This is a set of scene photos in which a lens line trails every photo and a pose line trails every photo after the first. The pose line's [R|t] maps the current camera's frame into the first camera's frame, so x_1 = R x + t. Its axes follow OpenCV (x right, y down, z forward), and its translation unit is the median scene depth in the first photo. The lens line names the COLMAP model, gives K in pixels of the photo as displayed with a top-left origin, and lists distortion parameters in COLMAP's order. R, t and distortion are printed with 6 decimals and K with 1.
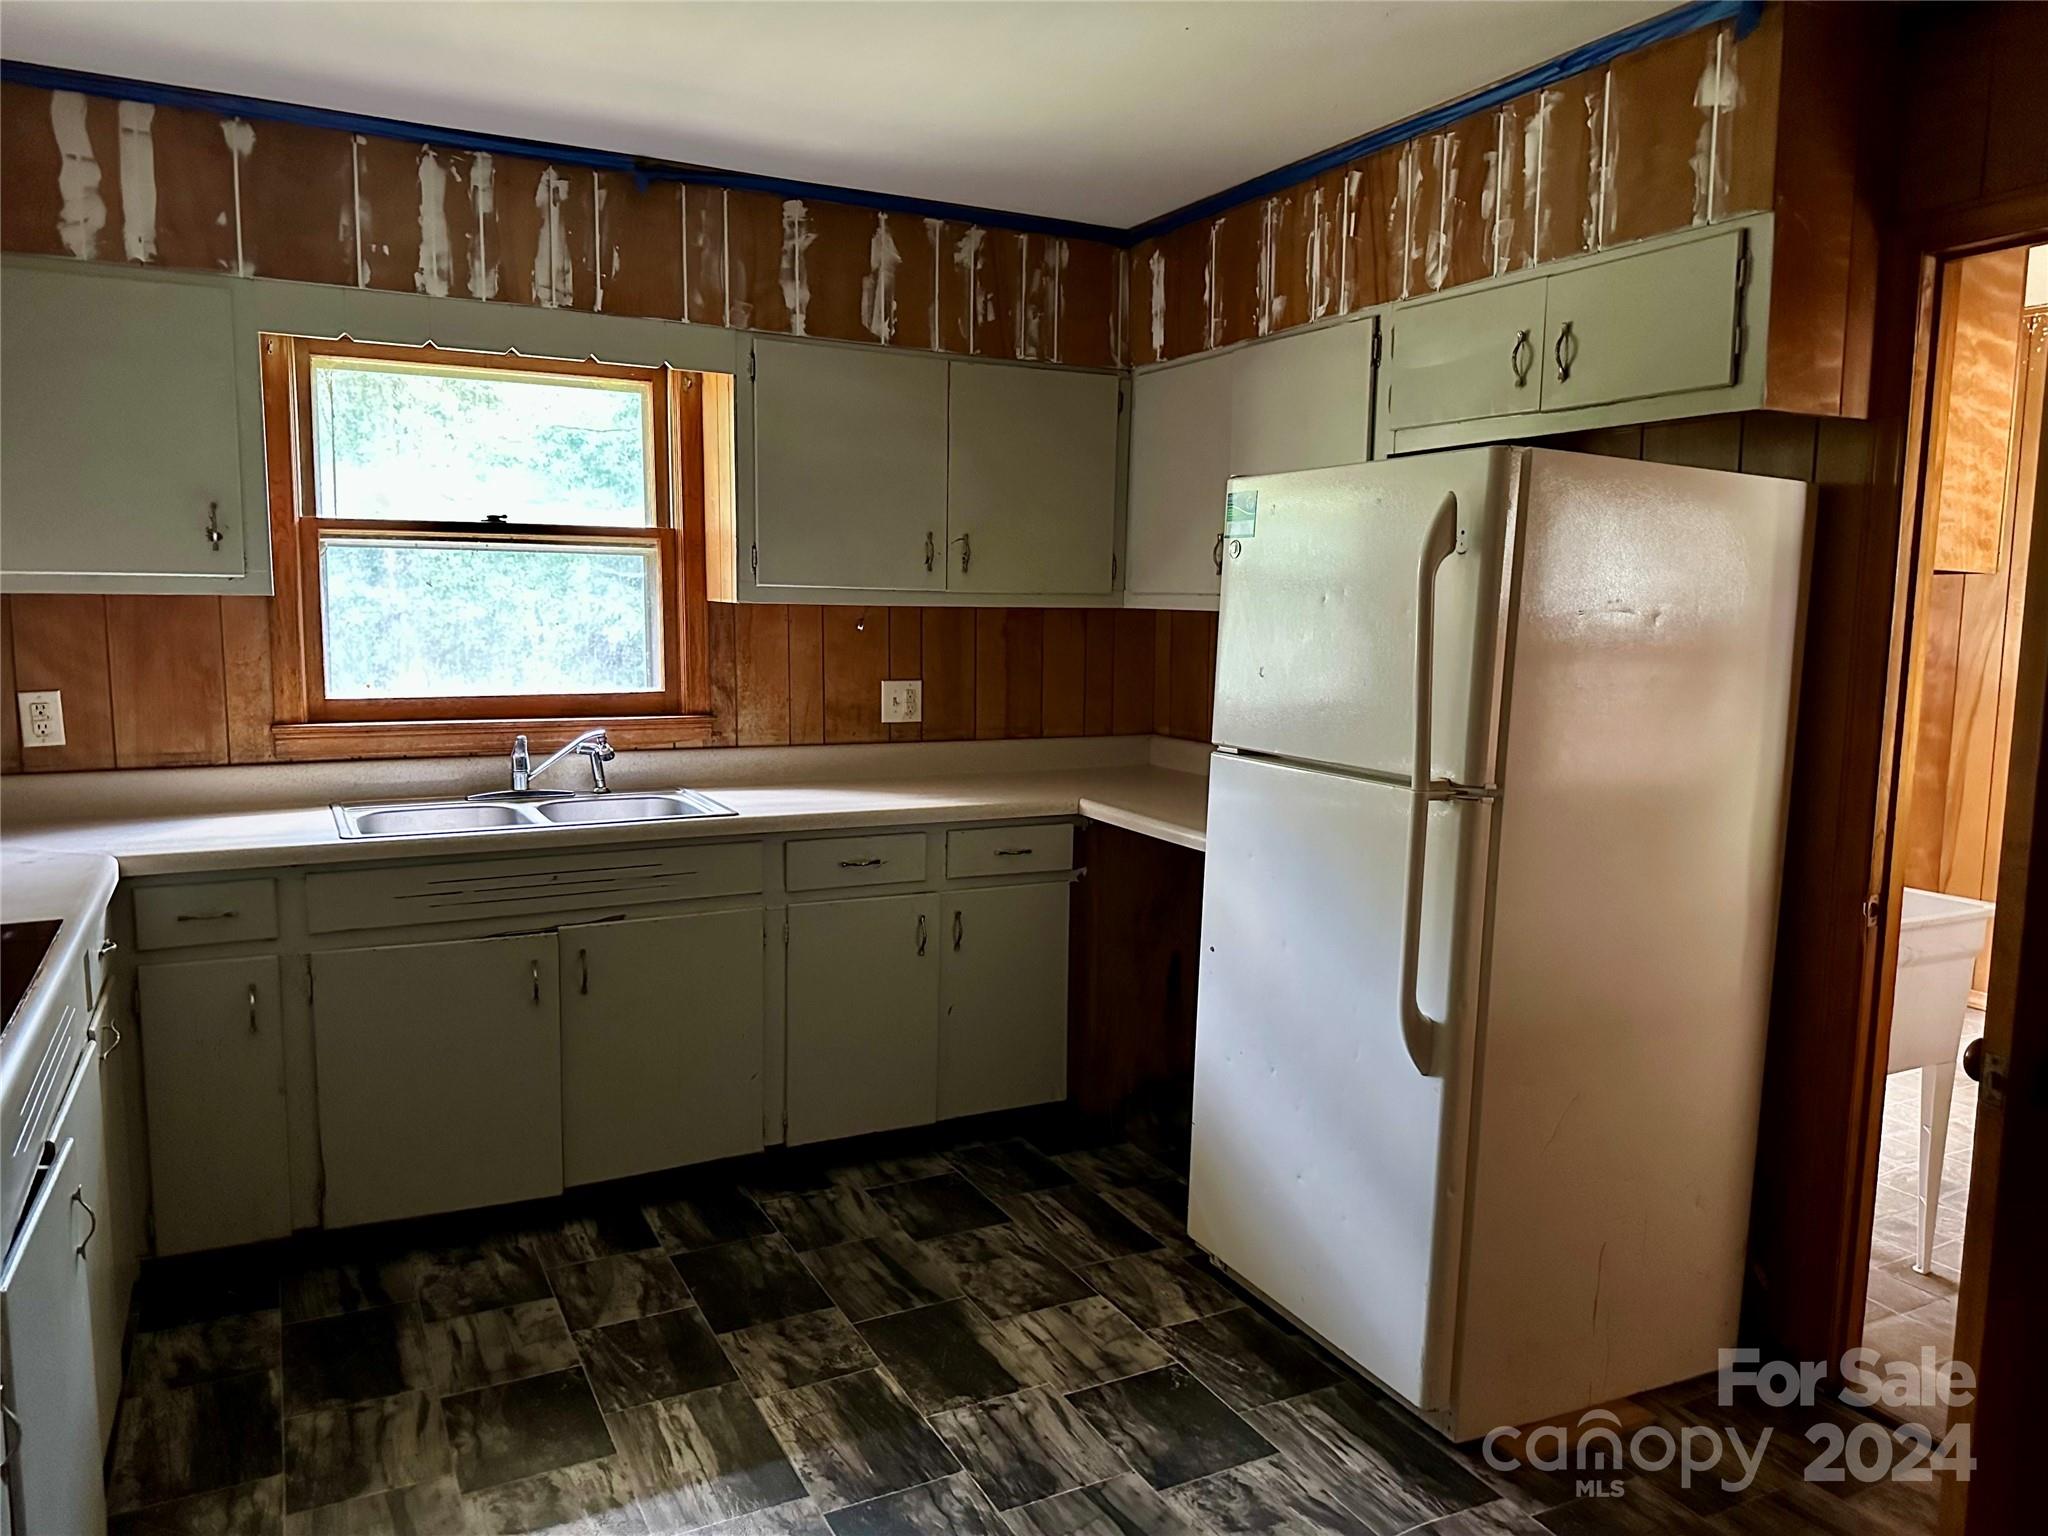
lens RADIAL K [[1434.4, 0, 1024.0], [0, 1434.4, 768.0], [0, 0, 1]] dist [-0.005554, -0.002371]
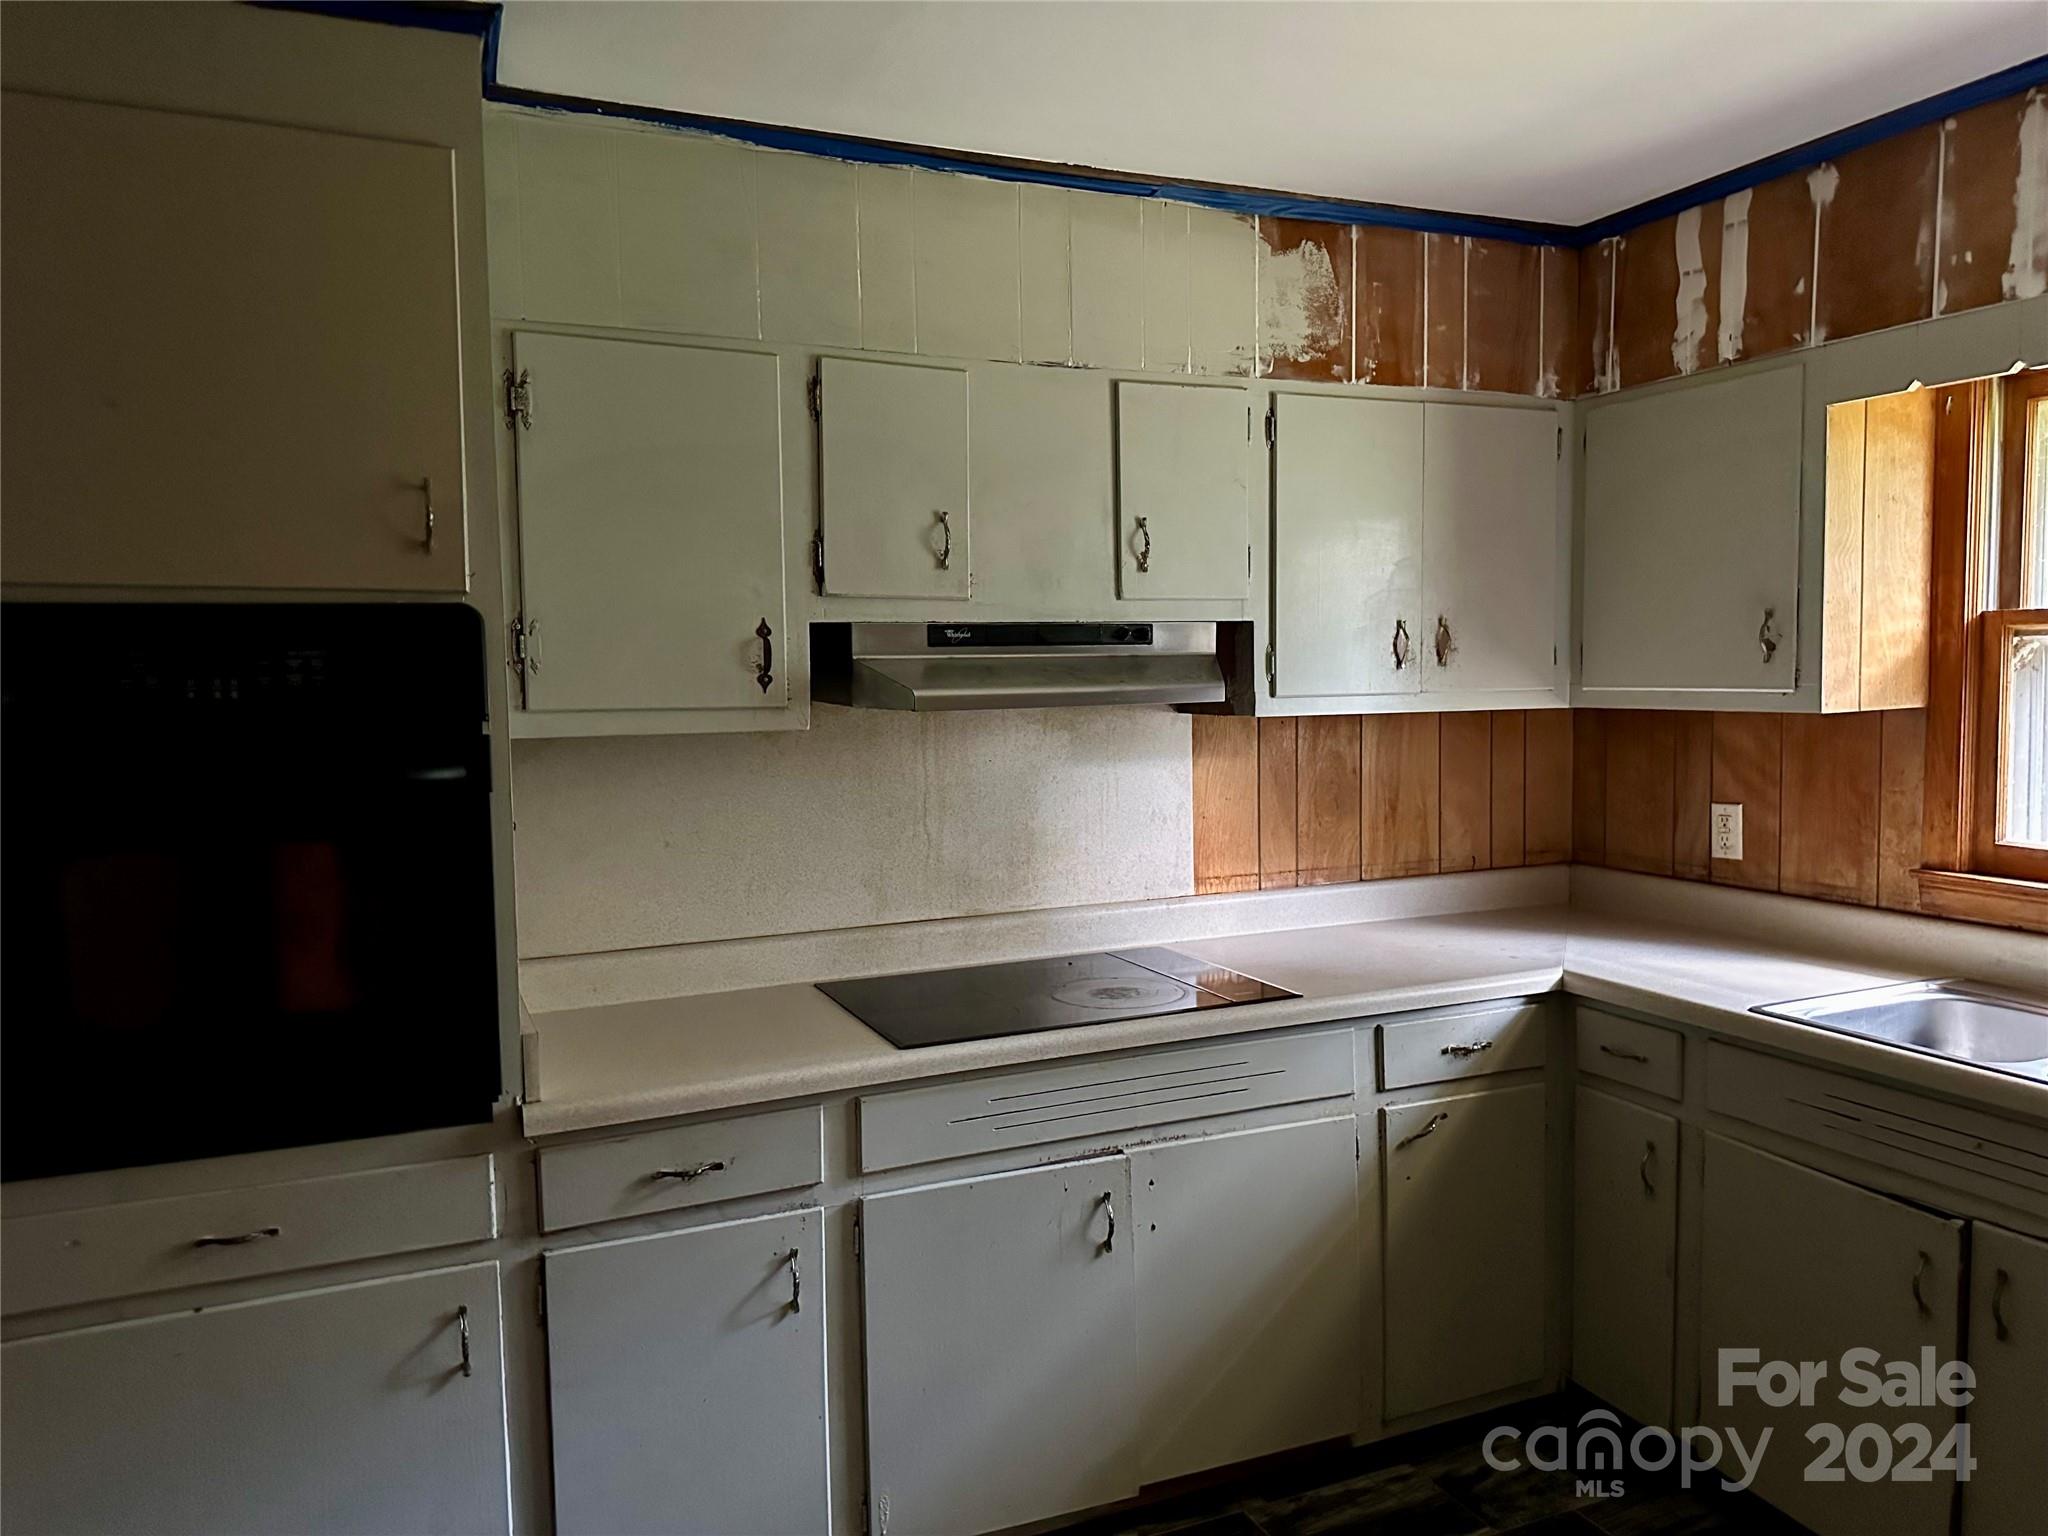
lens RADIAL K [[1467.5, 0, 1024.0], [0, 1467.5, 768.0], [0, 0, 1]] dist [0.001666, -0.002789]
pose [[-0.075608, 0.055861, -0.995572, 0.373604], [-0.106575, 0.992258, 0.063769, -0.093142], [0.991426, 0.110925, -0.069069, 0.595866]]
